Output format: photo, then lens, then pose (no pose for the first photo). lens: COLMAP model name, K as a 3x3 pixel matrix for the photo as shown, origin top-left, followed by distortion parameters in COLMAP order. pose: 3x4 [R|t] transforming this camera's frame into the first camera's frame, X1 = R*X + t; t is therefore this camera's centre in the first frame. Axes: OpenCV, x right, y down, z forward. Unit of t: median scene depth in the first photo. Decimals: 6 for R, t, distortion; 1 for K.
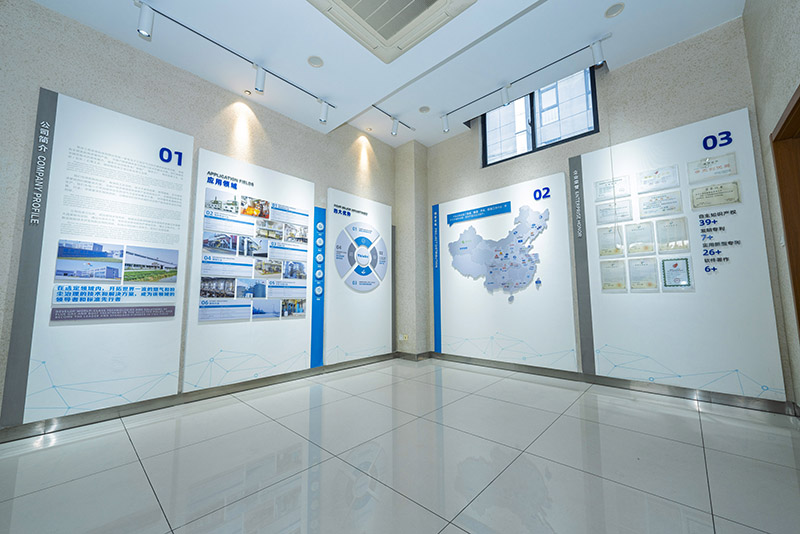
lens RADIAL K [[305.1, 0, 396.9], [0, 305.1, 267.1], [0, 0, 1]] dist [0.001407, 0.000009]
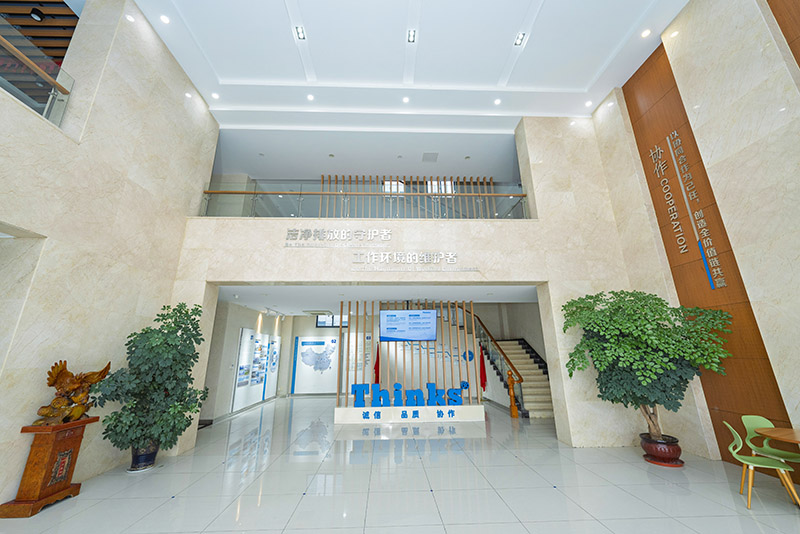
lens RADIAL K [[305.1, 0, 397.1], [0, 305.1, 263.0], [0, 0, 1]] dist [0.001407, 0.000009]
pose [[0.705047, 0.195969, 0.681546, -1.460135], [-0.068300, 0.975357, -0.209795, -0.396737], [-0.705864, 0.101366, 0.701057, -1.916499]]
